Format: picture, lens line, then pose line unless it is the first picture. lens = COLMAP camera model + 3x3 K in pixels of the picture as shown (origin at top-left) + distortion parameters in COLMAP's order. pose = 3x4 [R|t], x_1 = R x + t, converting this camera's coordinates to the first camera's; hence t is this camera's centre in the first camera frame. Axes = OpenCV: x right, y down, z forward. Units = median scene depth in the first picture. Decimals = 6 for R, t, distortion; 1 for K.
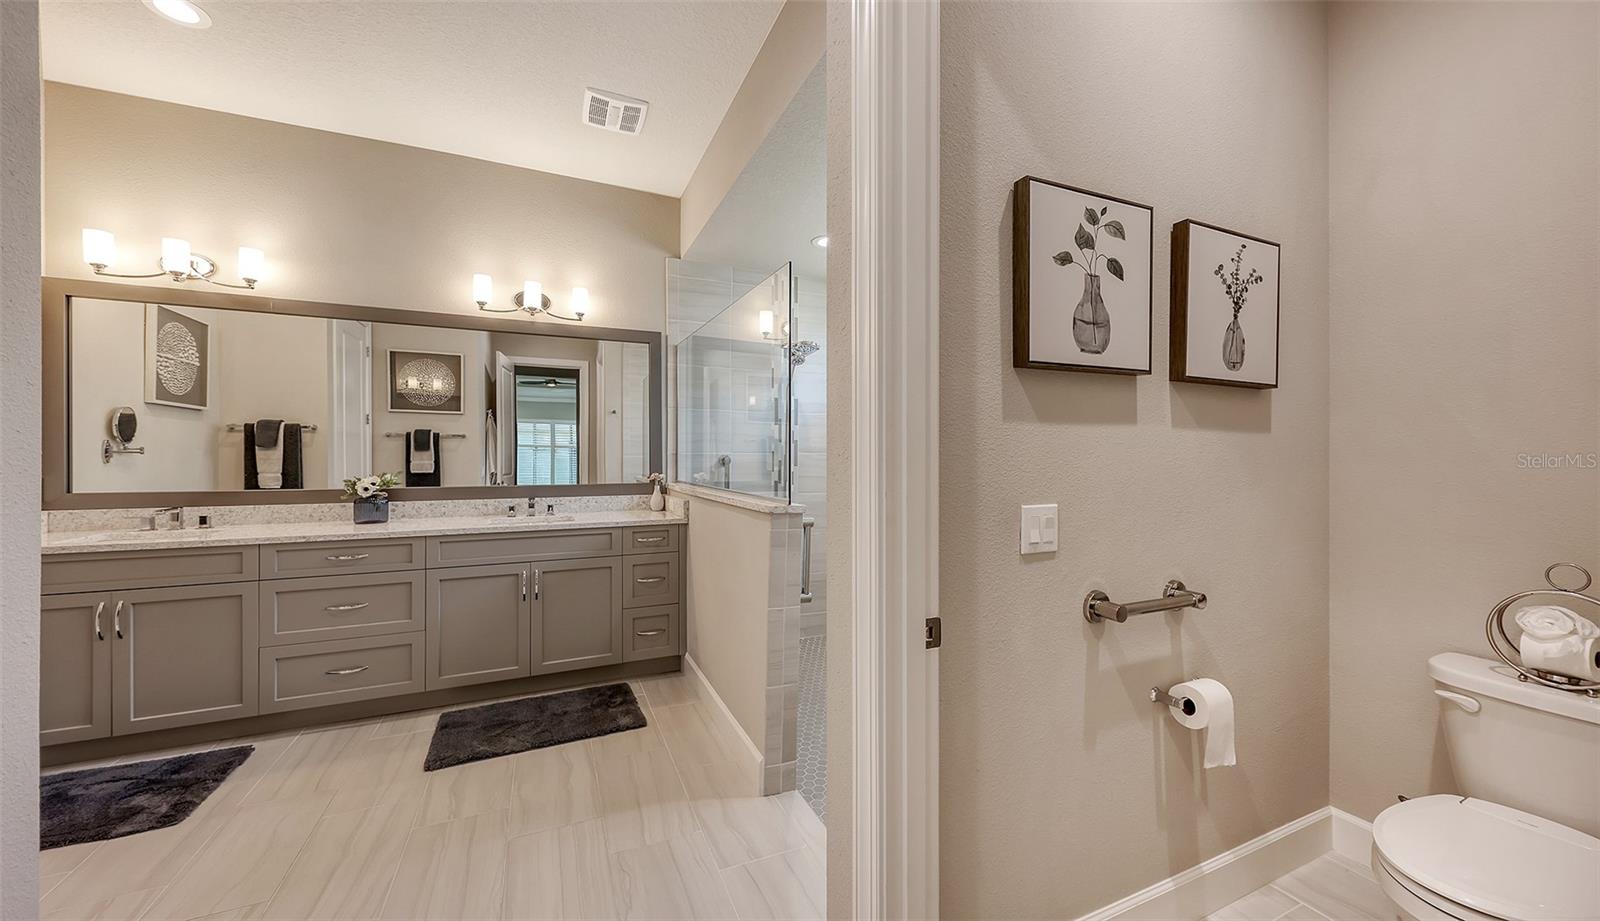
lens RADIAL K [[578.1, 0, 809.4], [0, 578.1, 456.5], [0, 0, 1]] dist [0.008054, -0.000057]
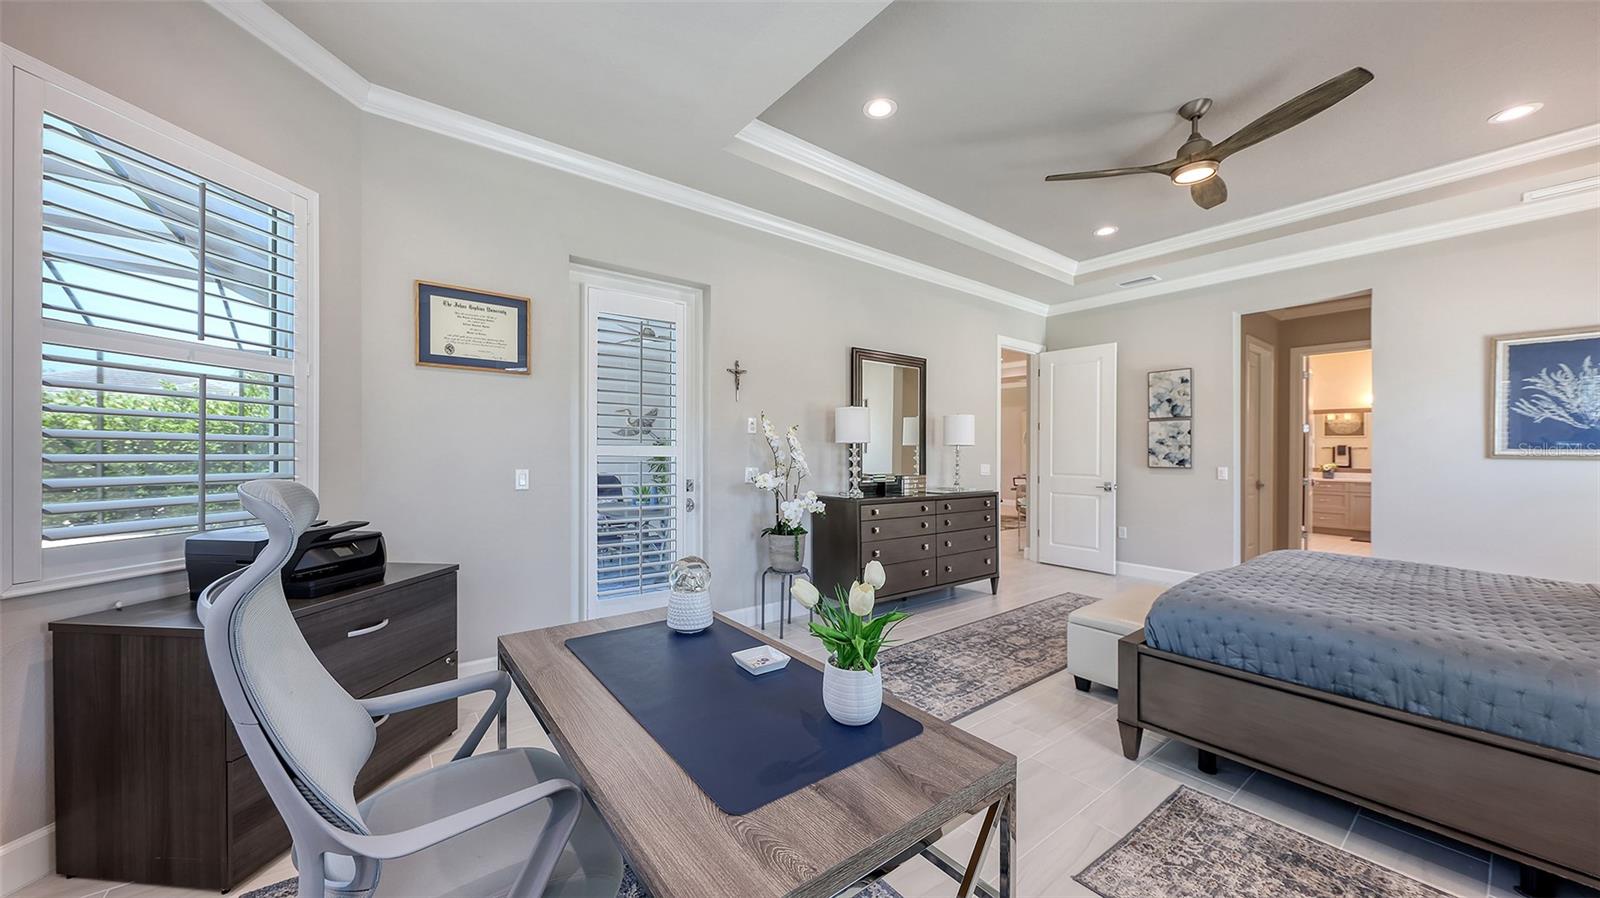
lens RADIAL K [[549.5, 0, 792.8], [0, 549.5, 455.9], [0, 0, 1]] dist [-0.000818, -0.000550]
pose [[0.220274, 0.005867, -0.975420, 1.343785], [-0.008675, 0.999954, 0.004056, 0.002356], [0.975400, 0.007569, 0.220314, -2.219129]]
